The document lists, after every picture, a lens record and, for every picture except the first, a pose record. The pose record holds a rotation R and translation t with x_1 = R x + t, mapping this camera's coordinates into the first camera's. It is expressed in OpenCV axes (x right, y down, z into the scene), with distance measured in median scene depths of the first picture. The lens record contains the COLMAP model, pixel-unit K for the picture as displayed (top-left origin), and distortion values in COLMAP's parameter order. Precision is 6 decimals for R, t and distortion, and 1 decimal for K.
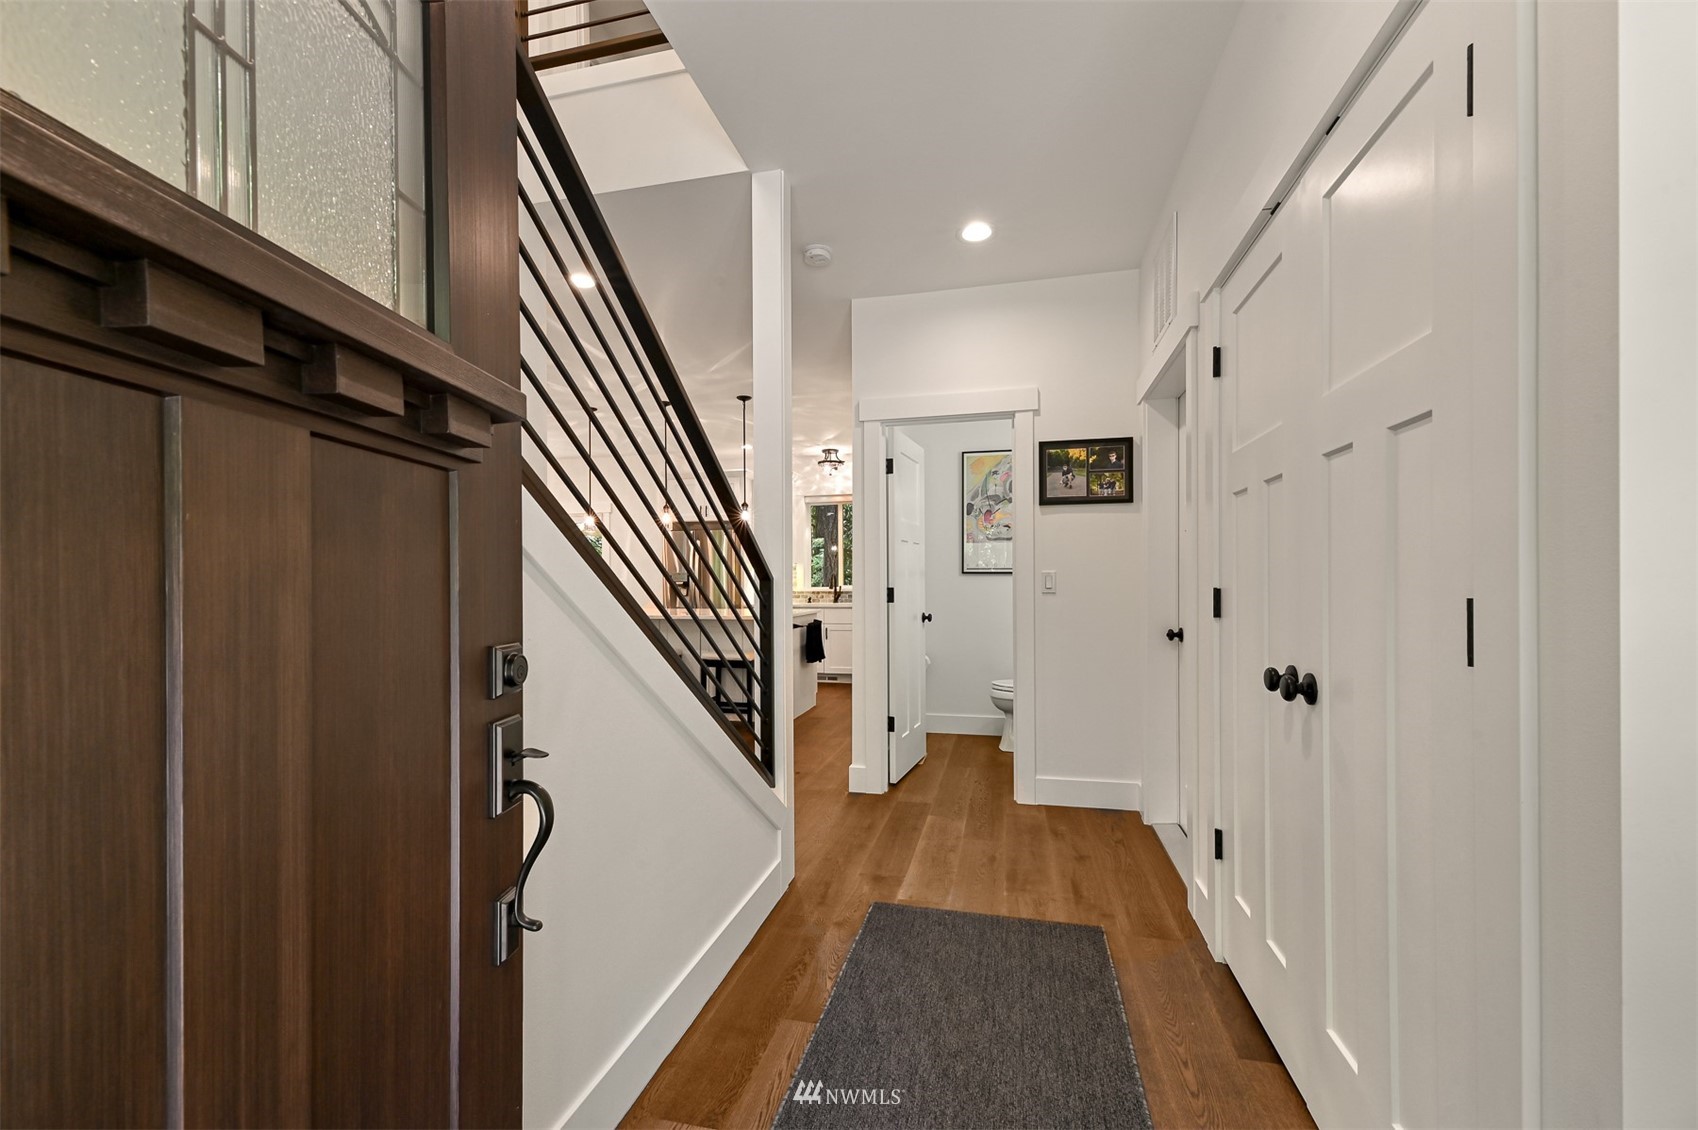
lens RADIAL K [[691.8, 0, 848.4], [0, 691.8, 568.1], [0, 0, 1]] dist [-0.002253, -0.002251]
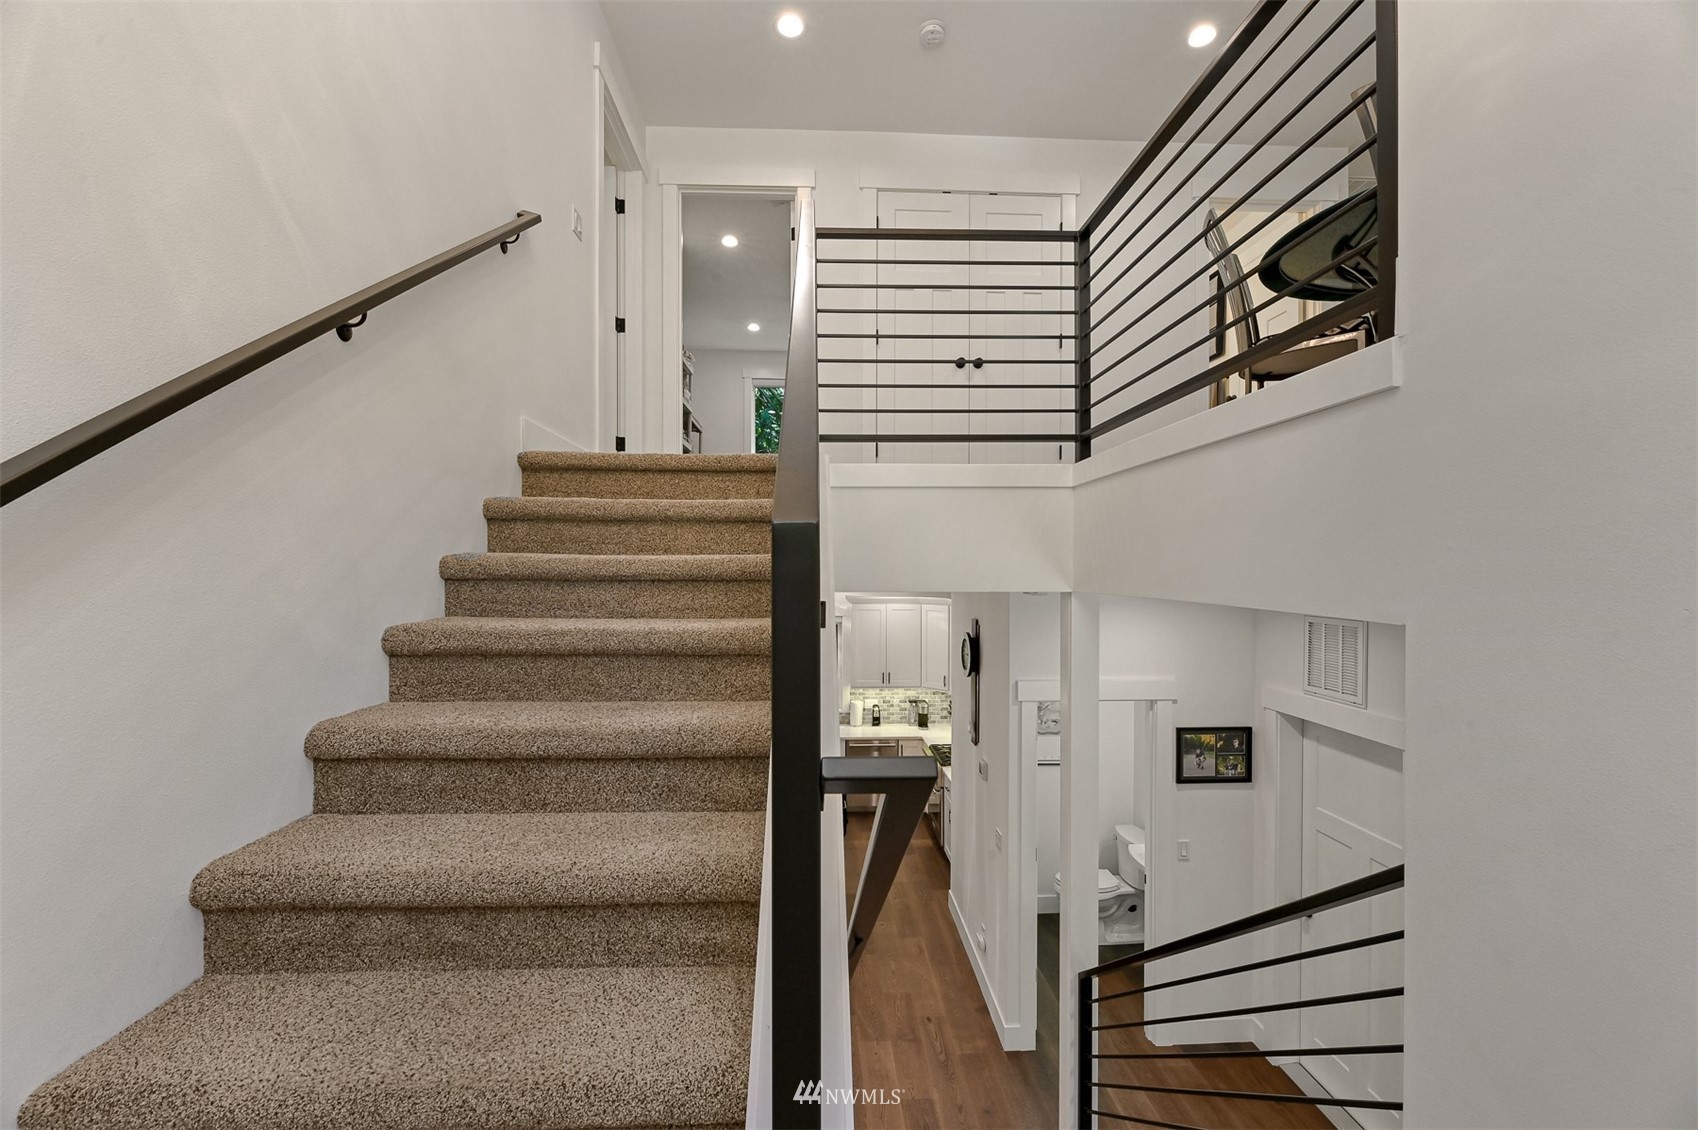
lens RADIAL K [[691.8, 0, 849.1], [0, 691.8, 561.3], [0, 0, 1]] dist [-0.002253, -0.002251]
pose [[0.967516, 0.011486, 0.252548, -0.541810], [-0.008245, 0.999870, -0.013887, -0.438397], [-0.252674, 0.011354, 0.967485, 0.027360]]
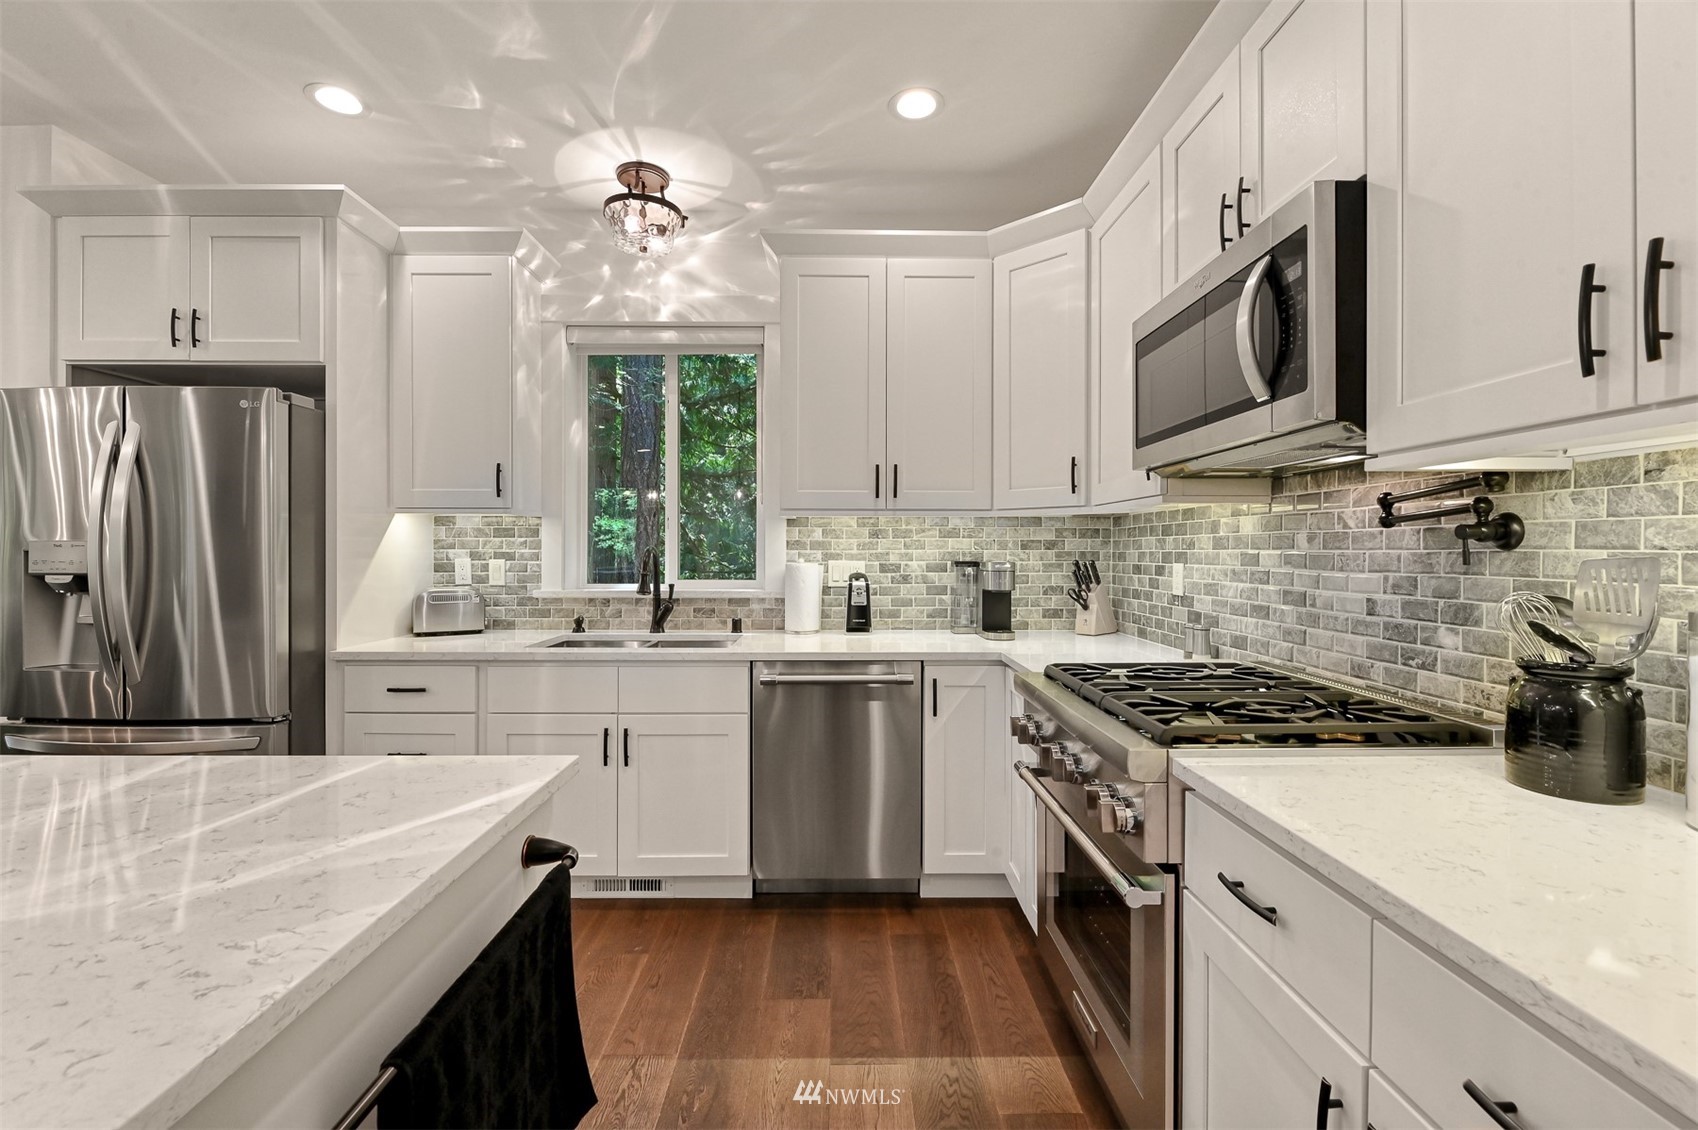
lens RADIAL K [[733.1, 0, 844.4], [0, 733.1, 555.0], [0, 0, 1]] dist [0.016267, -0.000087]
pose [[0.971060, 0.006829, 0.238740, -0.039157], [-0.005826, 0.999971, -0.004910, 0.034028], [-0.238766, 0.003377, 0.971071, 1.565317]]
